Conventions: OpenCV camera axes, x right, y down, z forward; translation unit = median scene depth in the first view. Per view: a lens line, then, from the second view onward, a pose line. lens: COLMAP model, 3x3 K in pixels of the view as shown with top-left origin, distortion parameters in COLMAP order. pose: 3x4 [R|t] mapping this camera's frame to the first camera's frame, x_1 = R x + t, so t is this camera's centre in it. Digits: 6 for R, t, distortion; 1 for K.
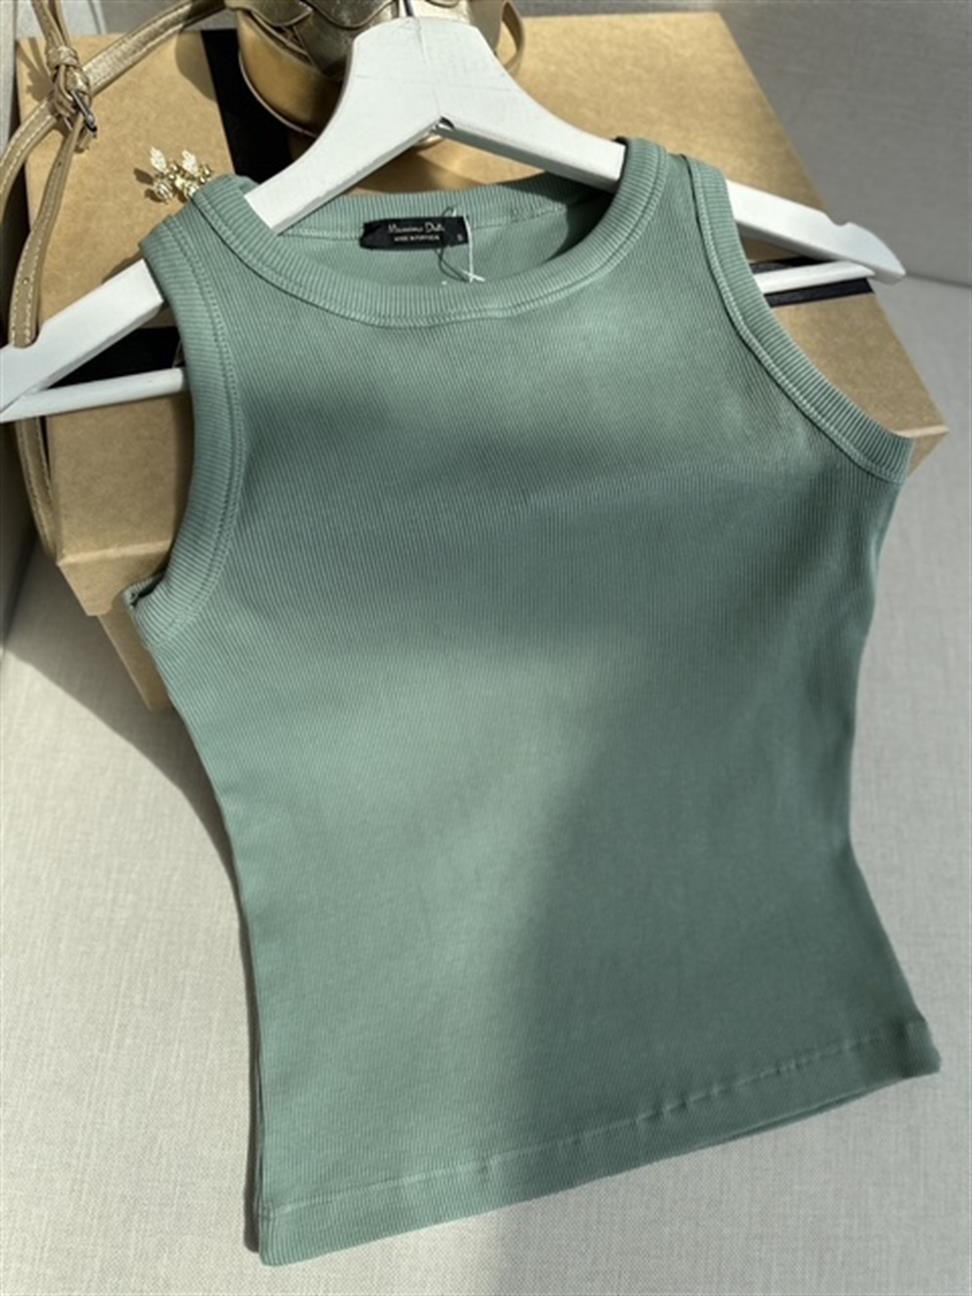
lens RADIAL K [[899.3, 0, 486.0], [0, 899.3, 648.0], [0, 0, 1]] dist [-0.012049, 0.004588]
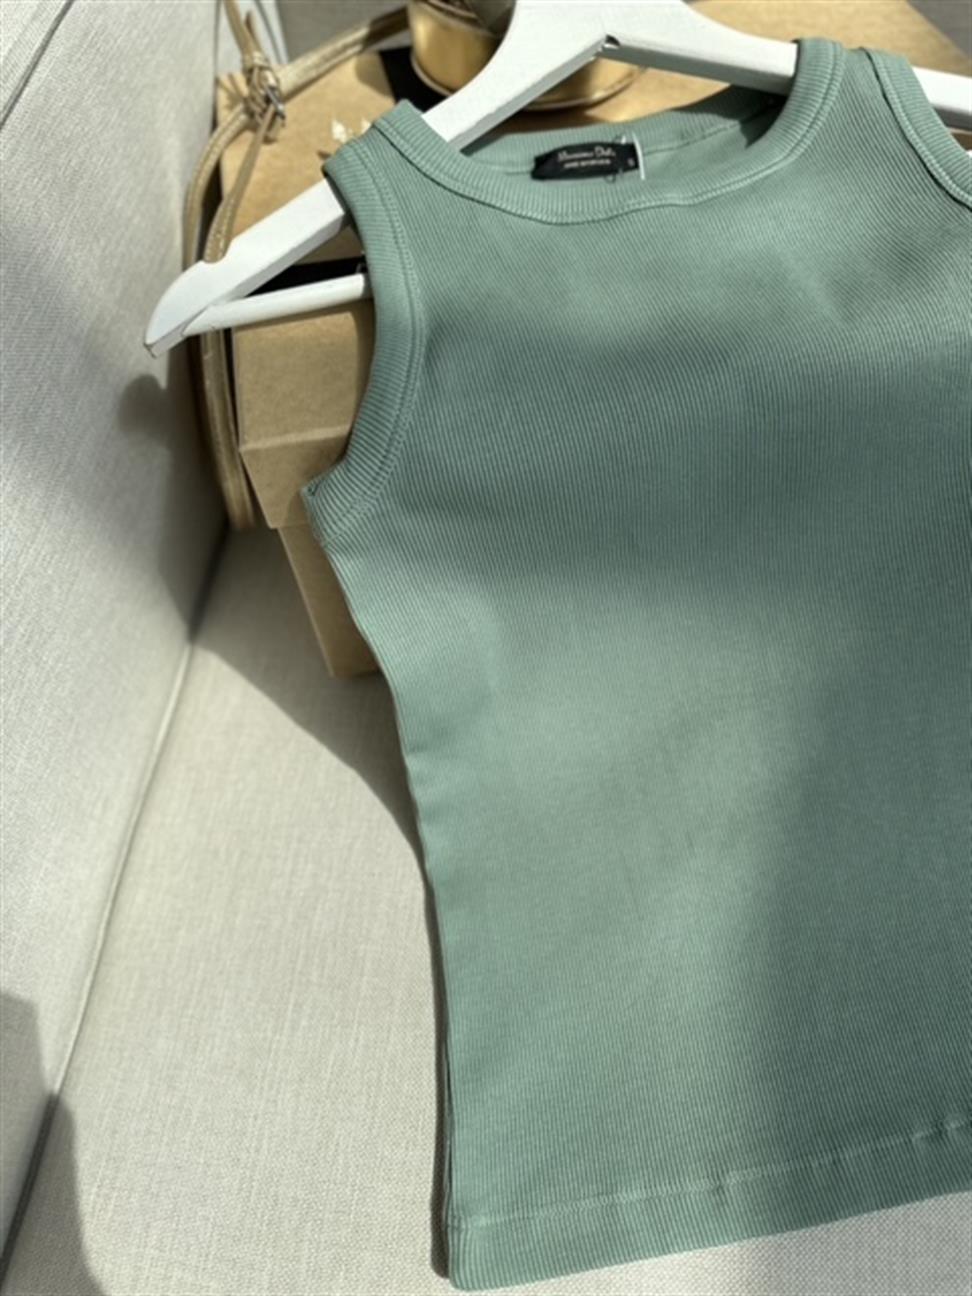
lens RADIAL K [[900.2, 0, 517.2], [0, 900.2, 647.1], [0, 0, 1]] dist [-0.019494, -0.005822]
pose [[0.985027, -0.054483, -0.163564, -0.024729], [0.025757, 0.984610, -0.172855, 0.243749], [0.170464, 0.166054, 0.971271, 0.112407]]
